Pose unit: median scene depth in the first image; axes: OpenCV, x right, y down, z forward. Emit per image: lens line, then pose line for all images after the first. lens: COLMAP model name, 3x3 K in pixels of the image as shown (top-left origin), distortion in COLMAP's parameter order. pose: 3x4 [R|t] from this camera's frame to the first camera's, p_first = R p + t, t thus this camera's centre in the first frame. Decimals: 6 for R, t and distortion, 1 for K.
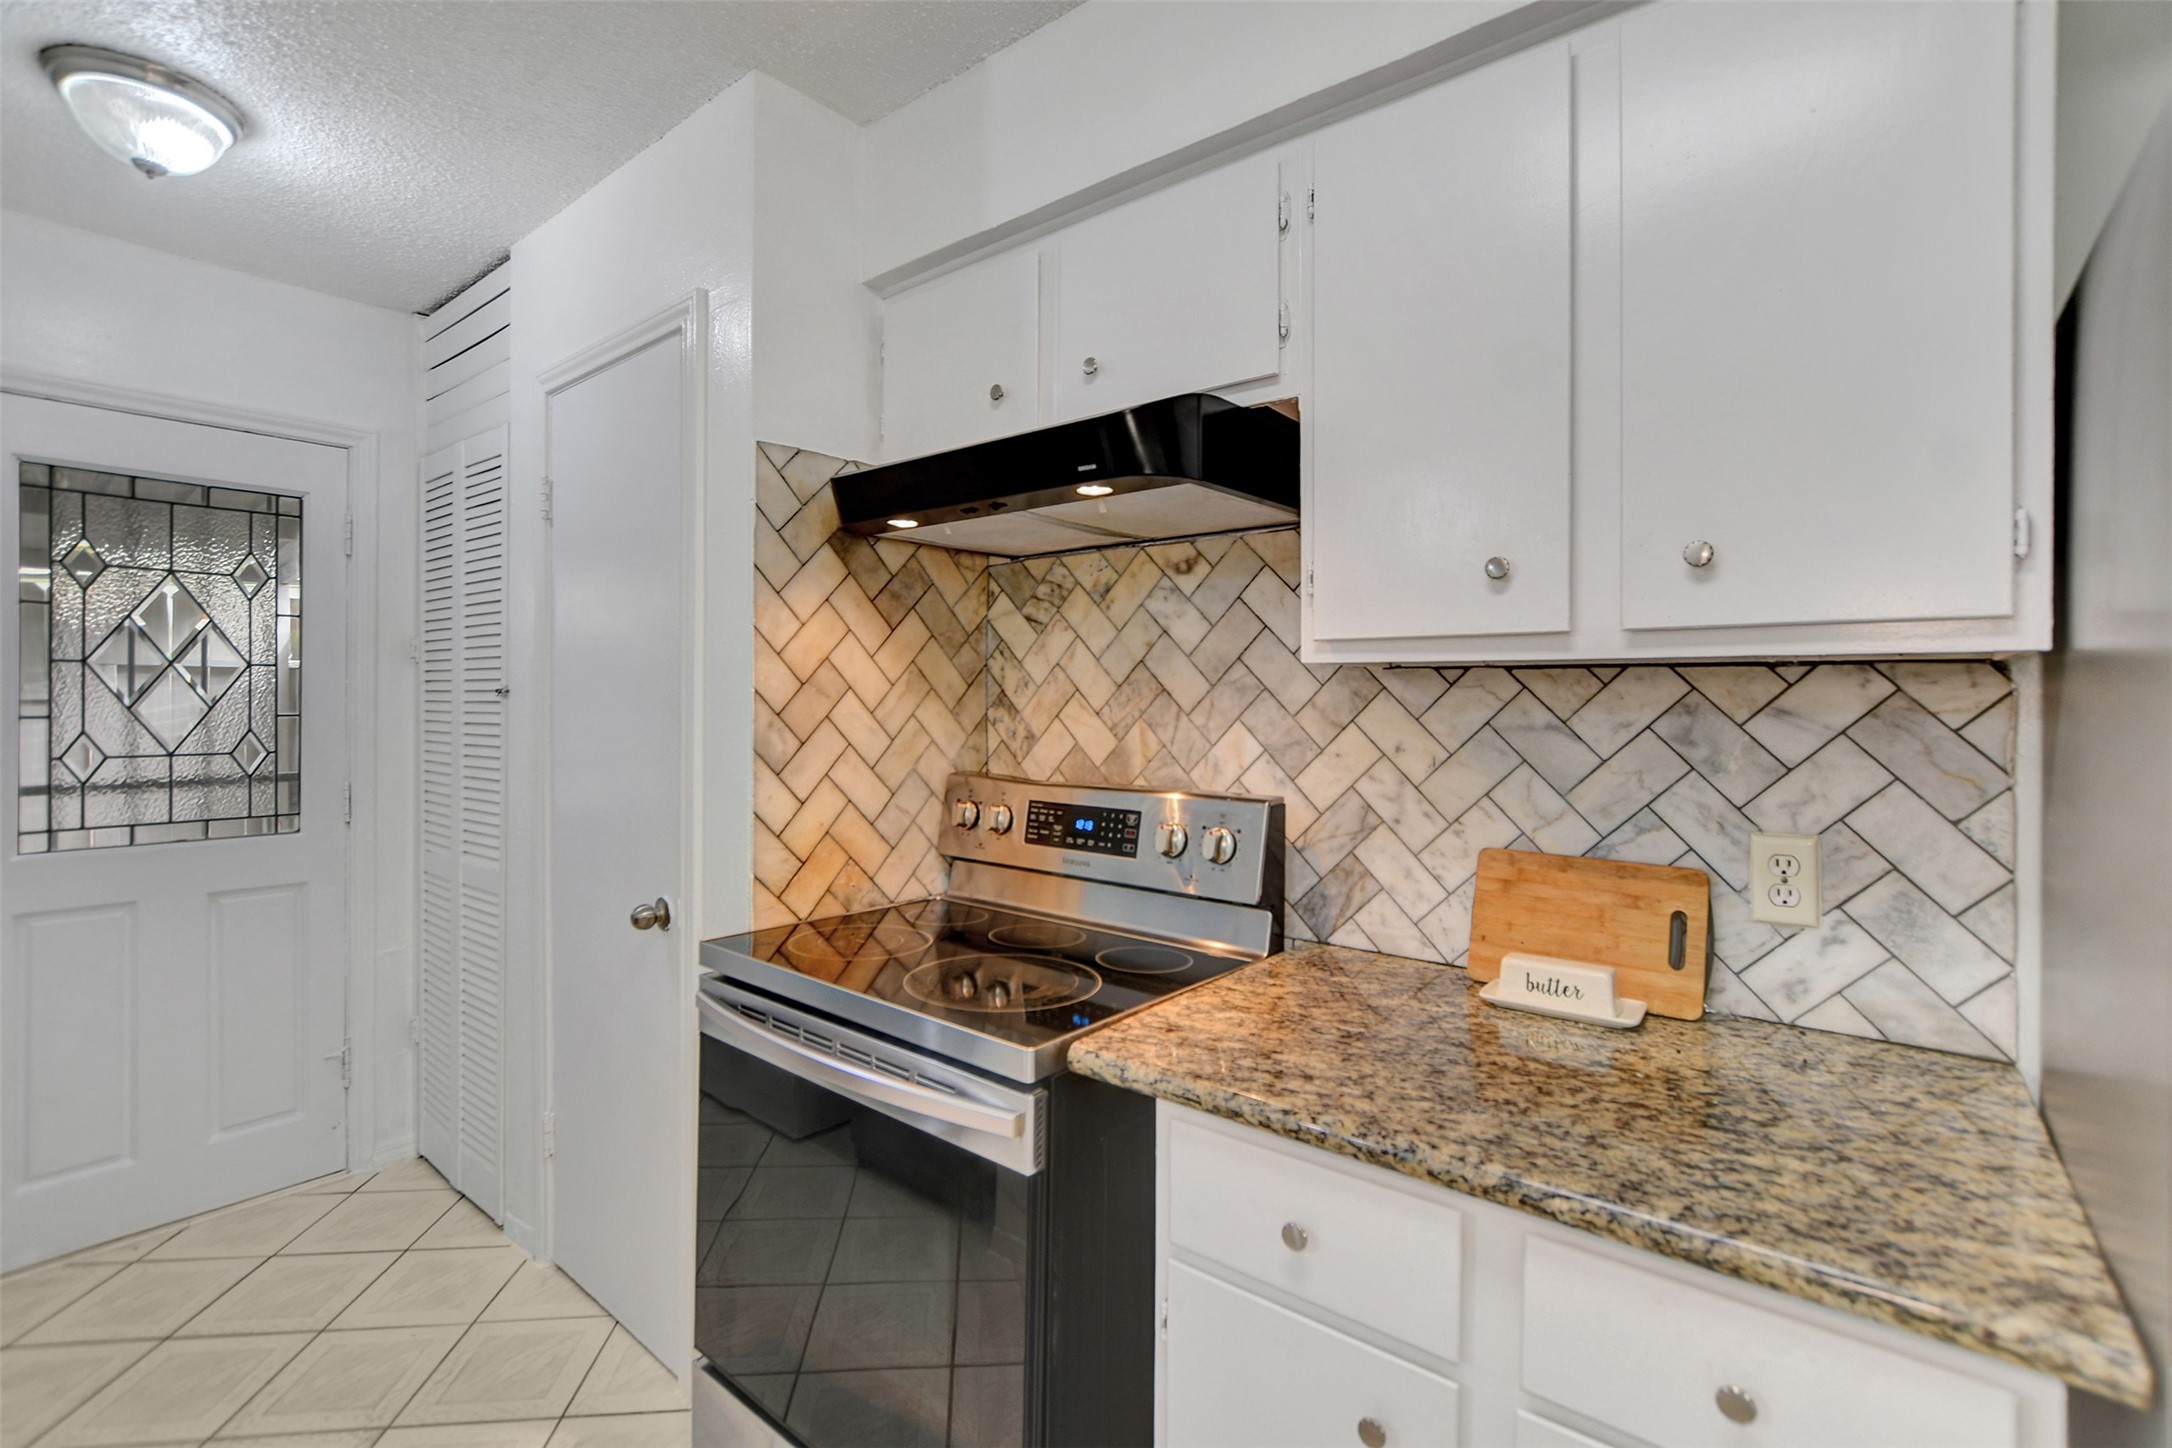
lens RADIAL K [[951.5, 0, 1096.0], [0, 951.5, 703.8], [0, 0, 1]] dist [-0.004299, 0.000578]
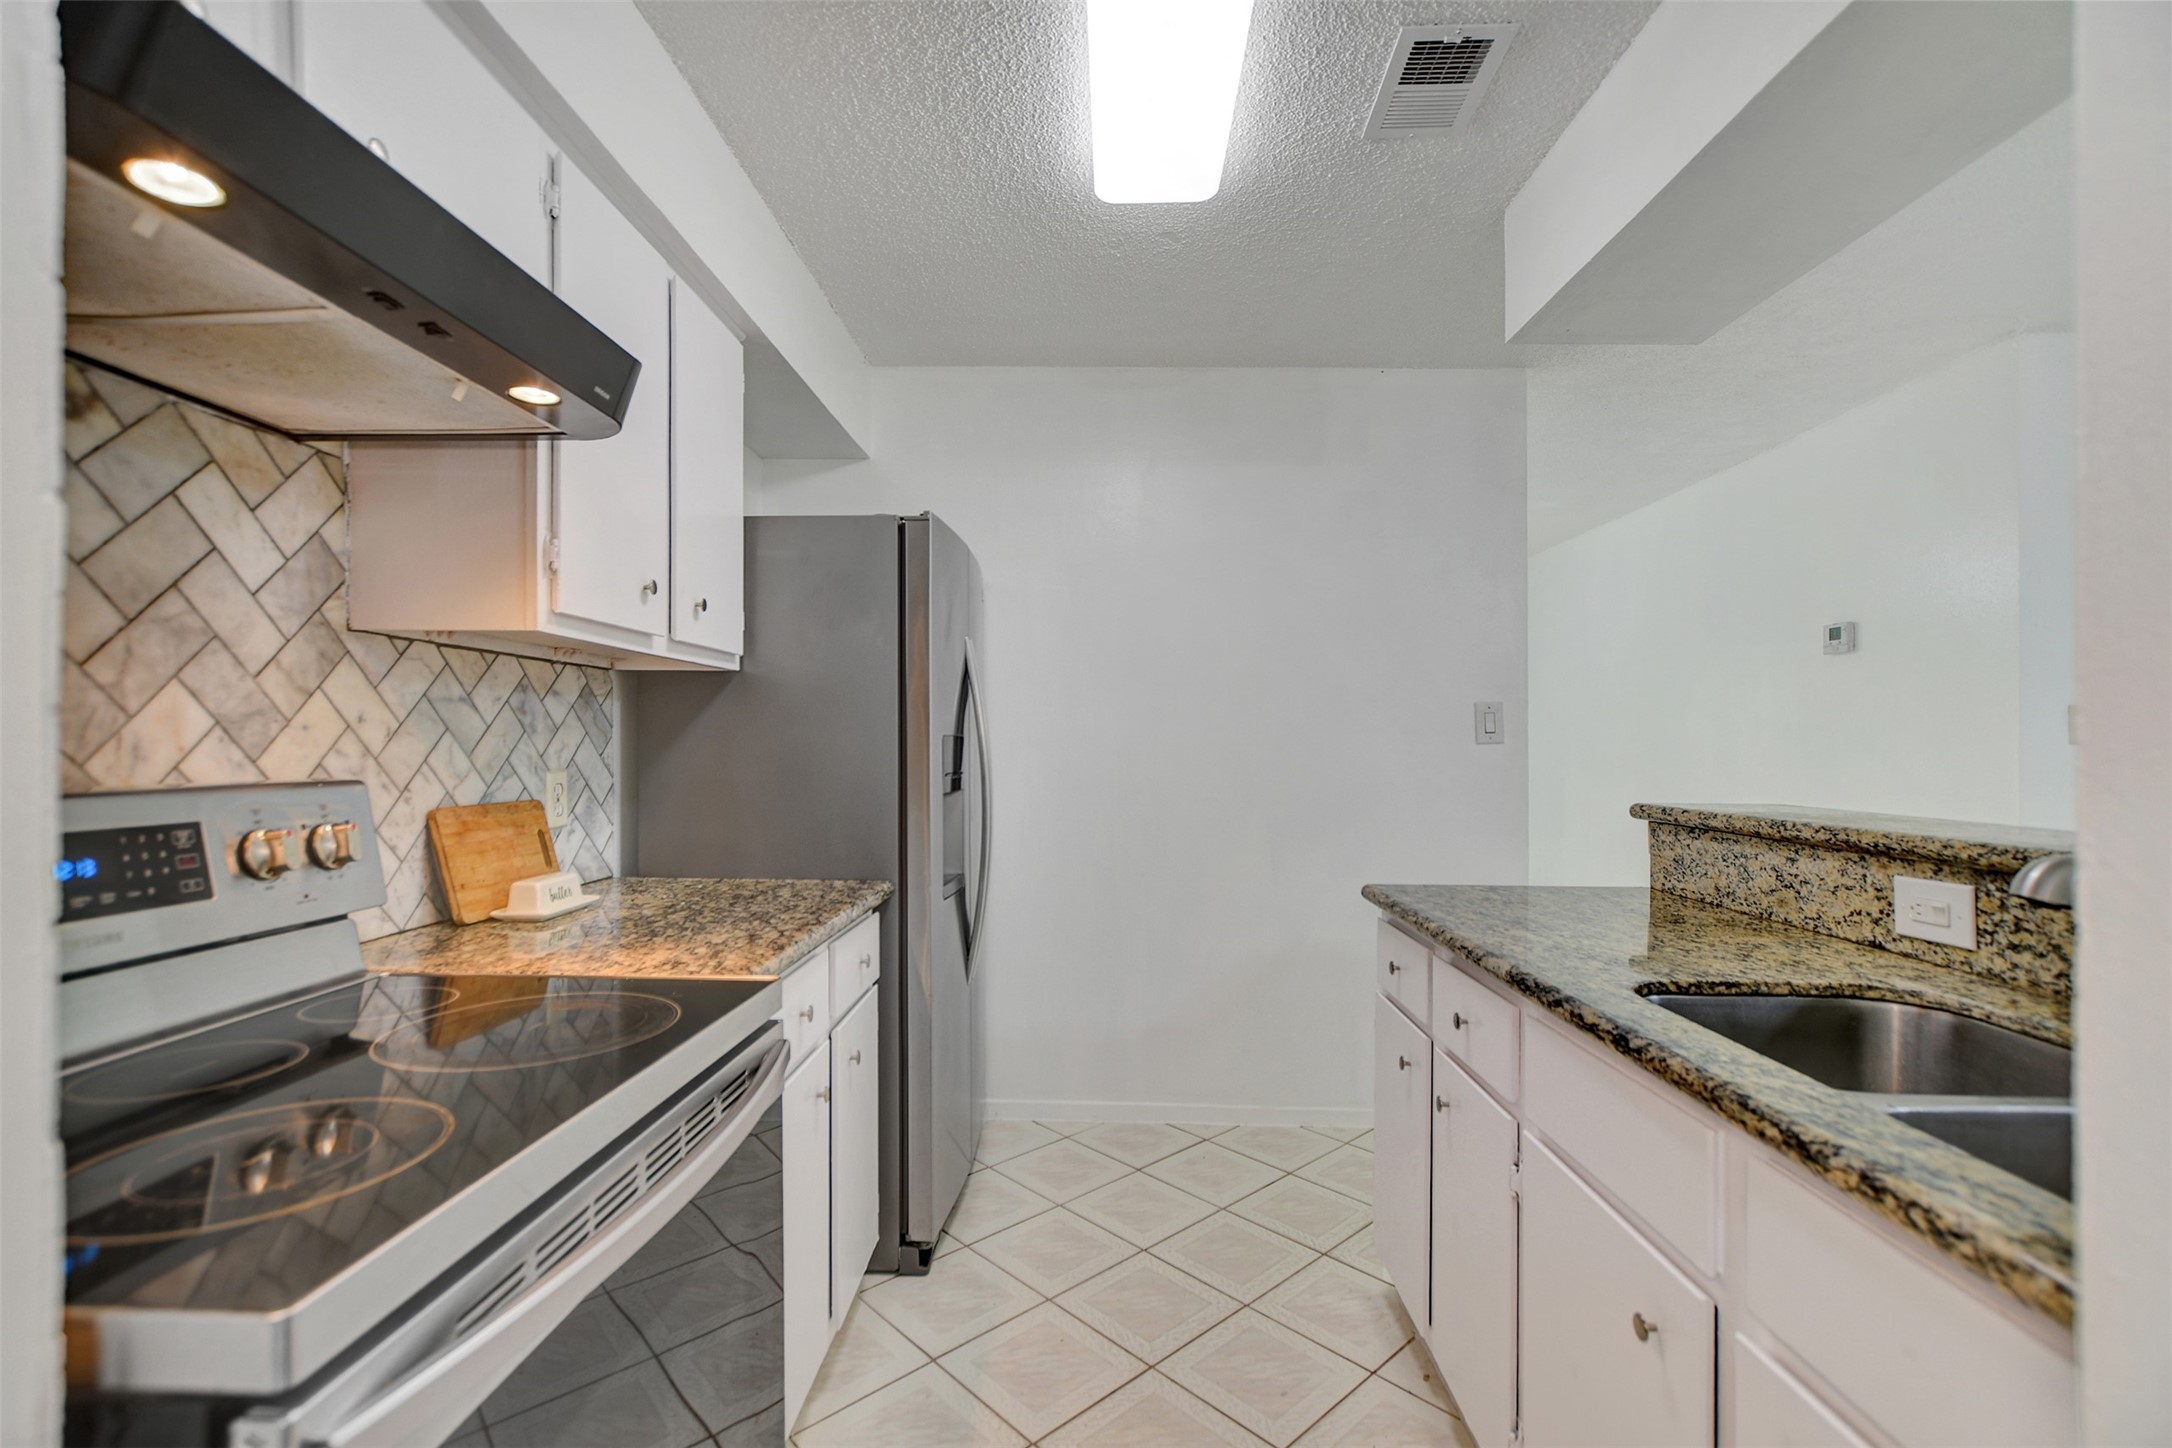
lens RADIAL K [[951.5, 0, 1082.4], [0, 951.5, 730.7], [0, 0, 1]] dist [-0.004299, 0.000578]
pose [[-0.592362, 0.000940, 0.805671, -0.768403], [-0.005056, 0.999975, -0.004884, 0.054680], [-0.805656, -0.006967, -0.592343, 0.898337]]
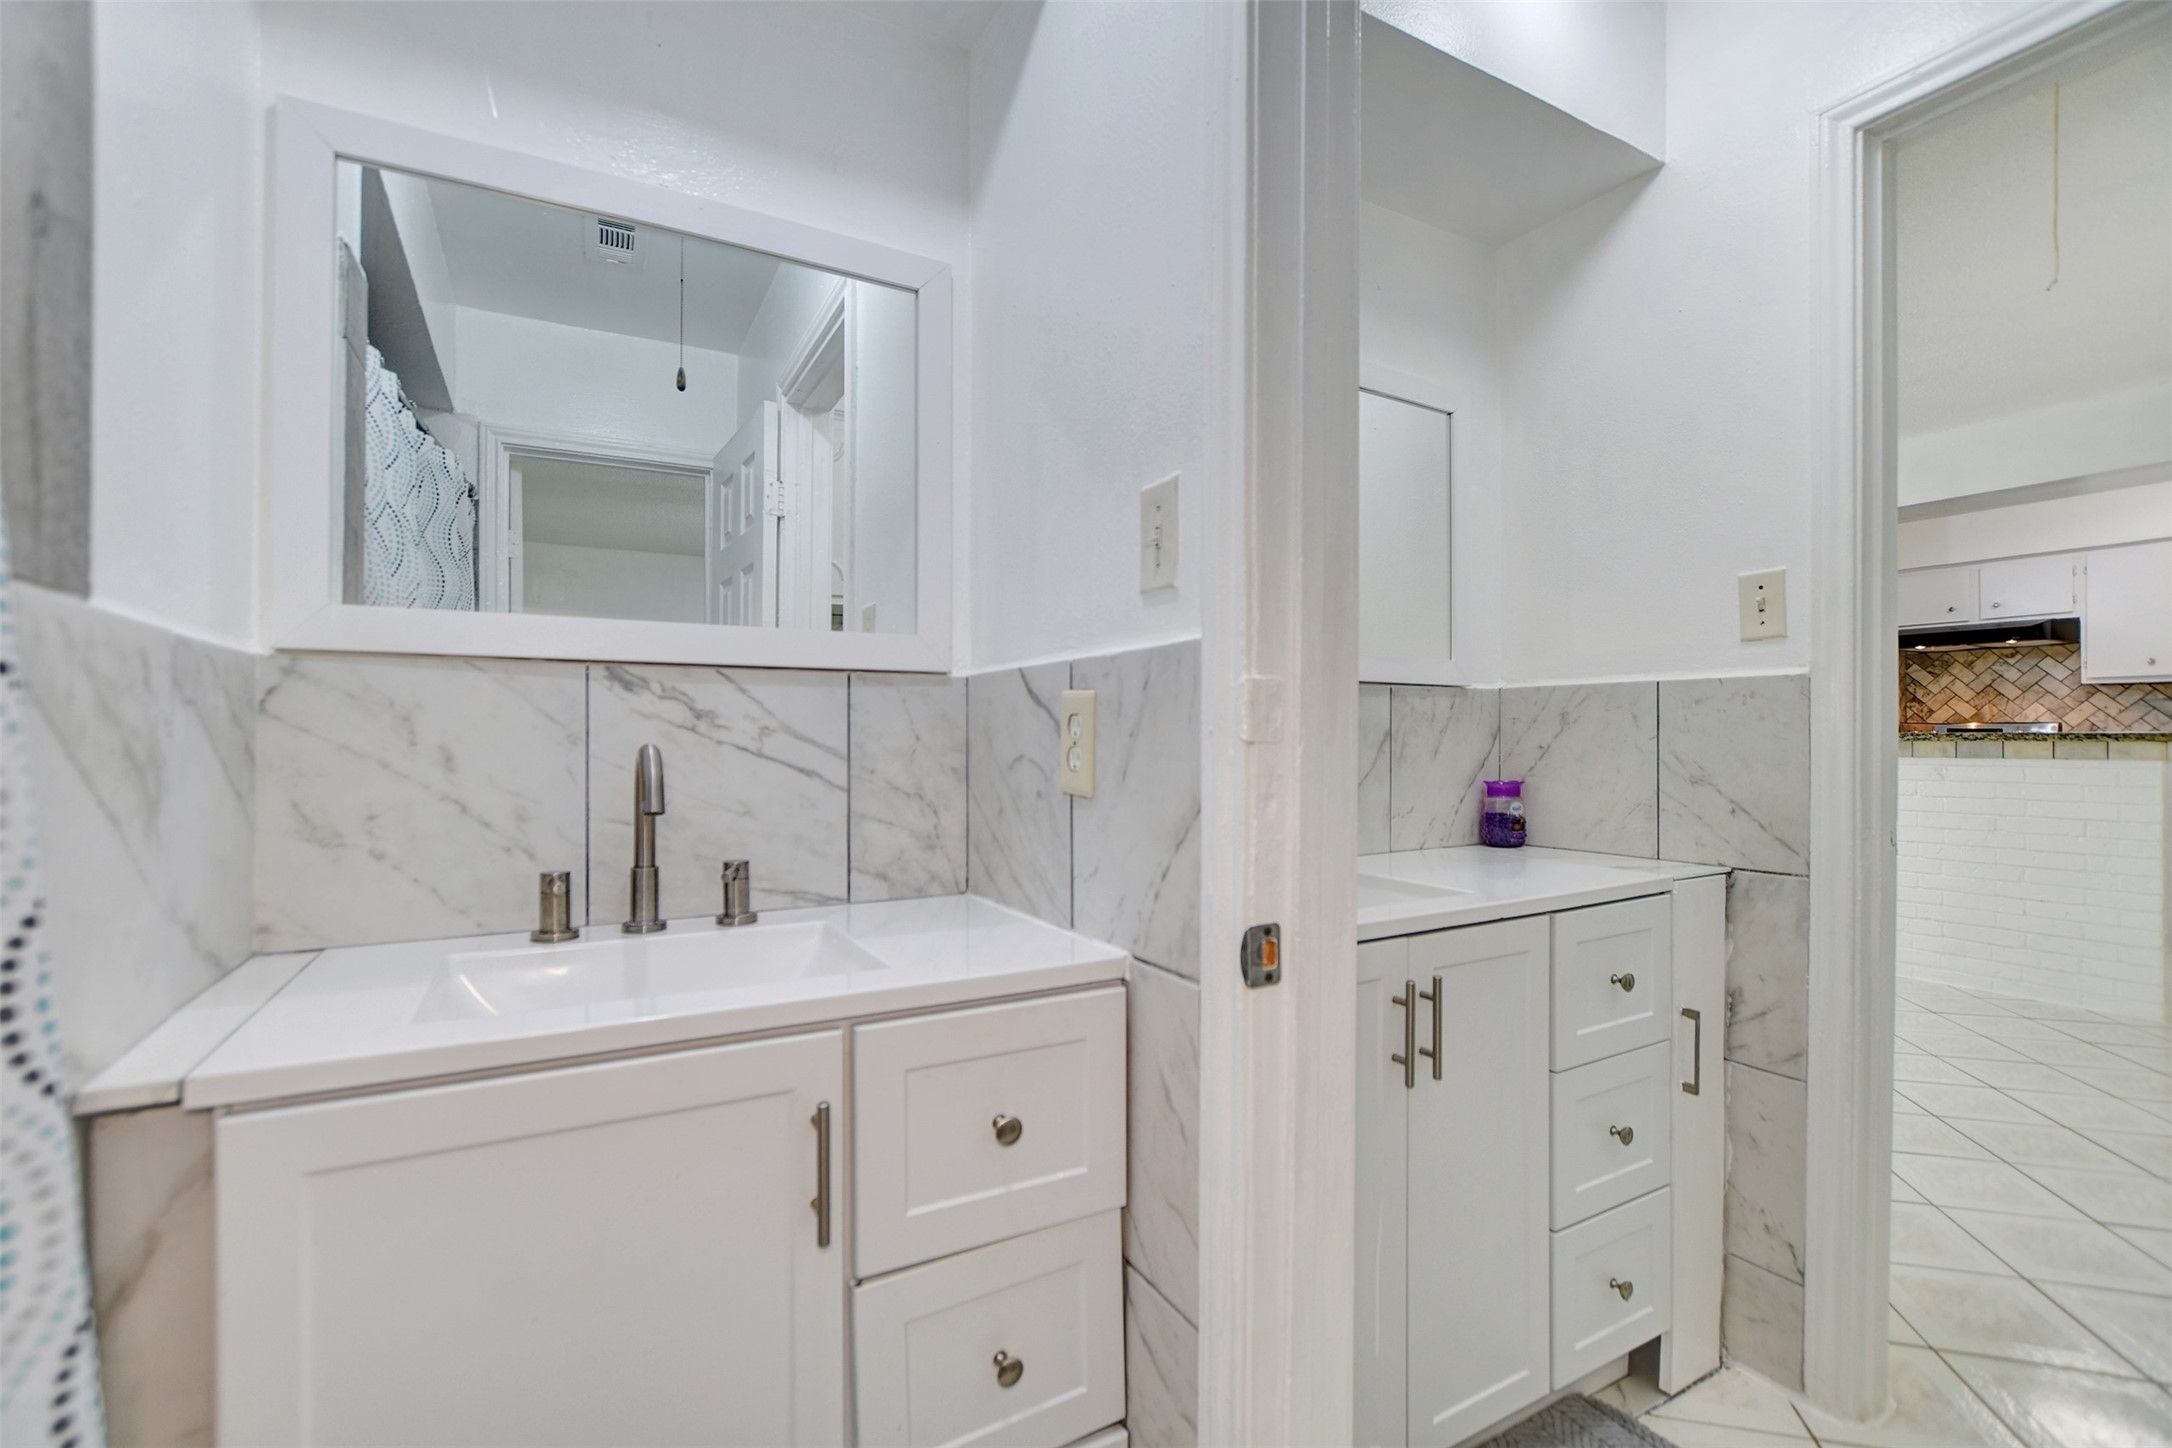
lens RADIAL K [[951.5, 0, 1078.0], [0, 951.5, 747.0], [0, 0, 1]] dist [-0.004299, 0.000578]
pose [[0.923819, -0.002275, -0.382822, -1.707781], [0.003830, 0.999987, 0.003300, 0.153995], [0.382810, -0.004514, 0.923816, -3.406449]]
